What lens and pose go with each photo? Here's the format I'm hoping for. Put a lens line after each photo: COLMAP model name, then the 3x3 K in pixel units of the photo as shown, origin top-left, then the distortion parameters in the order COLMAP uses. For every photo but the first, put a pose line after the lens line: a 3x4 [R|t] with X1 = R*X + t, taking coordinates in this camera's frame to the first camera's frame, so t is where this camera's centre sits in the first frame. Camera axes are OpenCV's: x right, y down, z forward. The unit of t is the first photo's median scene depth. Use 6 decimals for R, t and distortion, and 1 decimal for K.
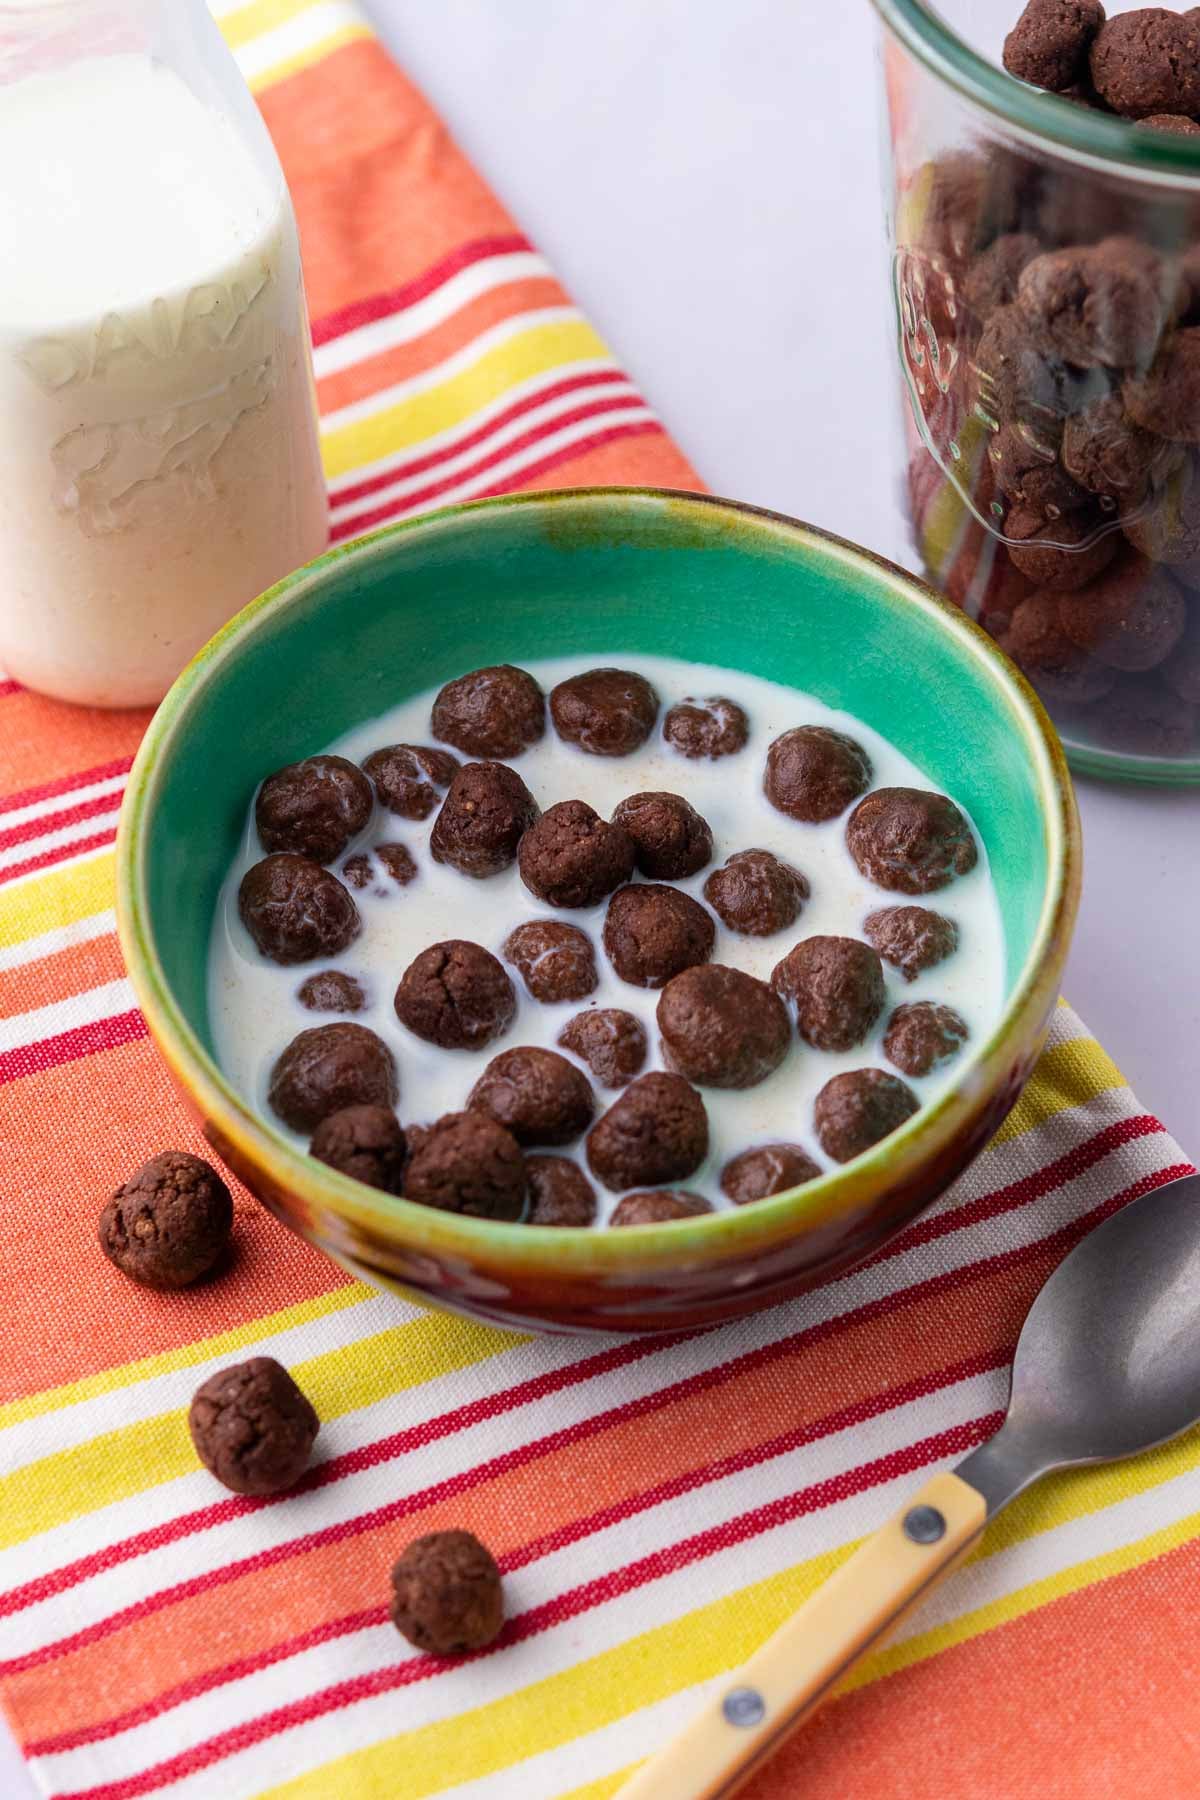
lens RADIAL K [[4603.3, 0, 592.1], [0, 4603.3, 899.5], [0, 0, 1]] dist [0.065266, 0.000000]
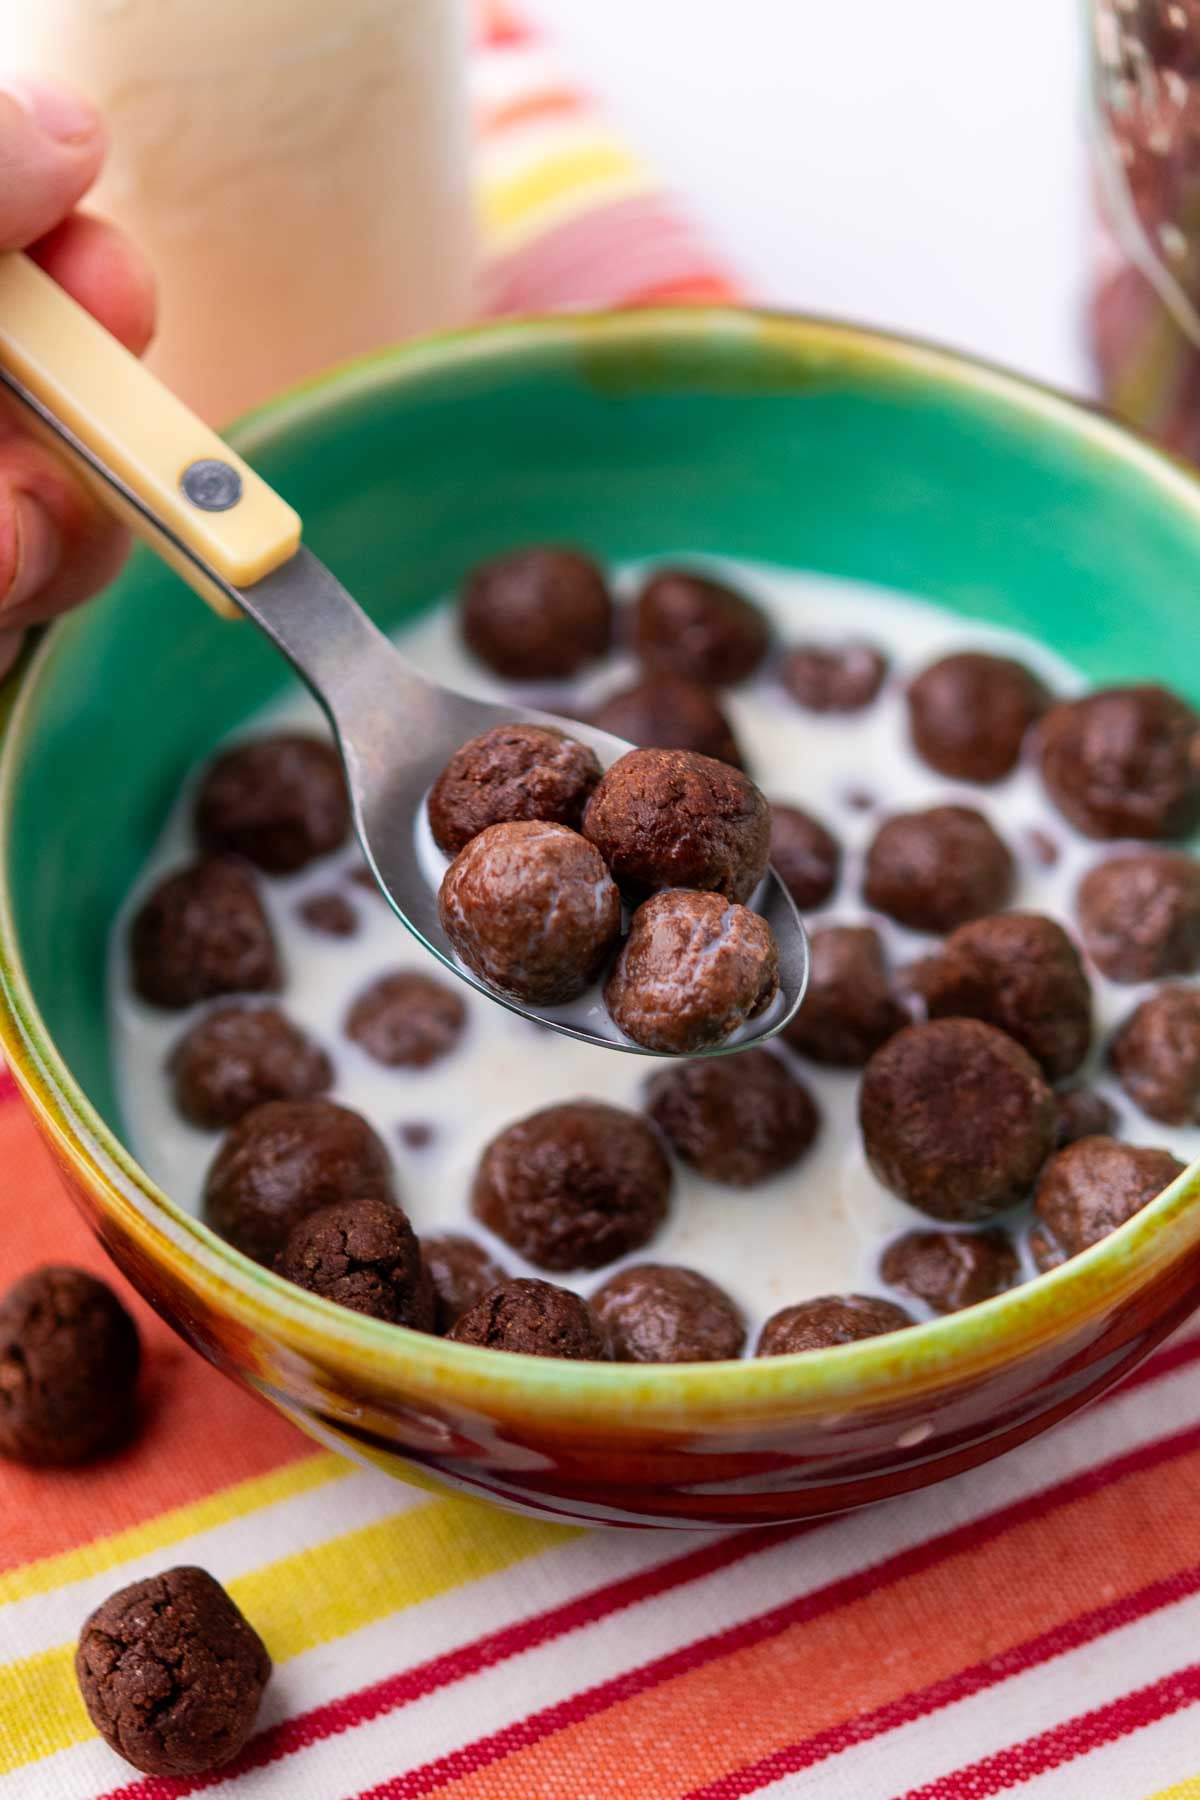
lens RADIAL K [[4603.3, 0, 634.9], [0, 4603.3, 864.2], [0, 0, 1]] dist [0.065266, 0.000000]
pose [[0.999777, -0.012660, 0.016875, -0.016056], [0.013420, 0.998862, -0.045762, 0.028463], [-0.016276, 0.045978, 0.998810, 0.320684]]
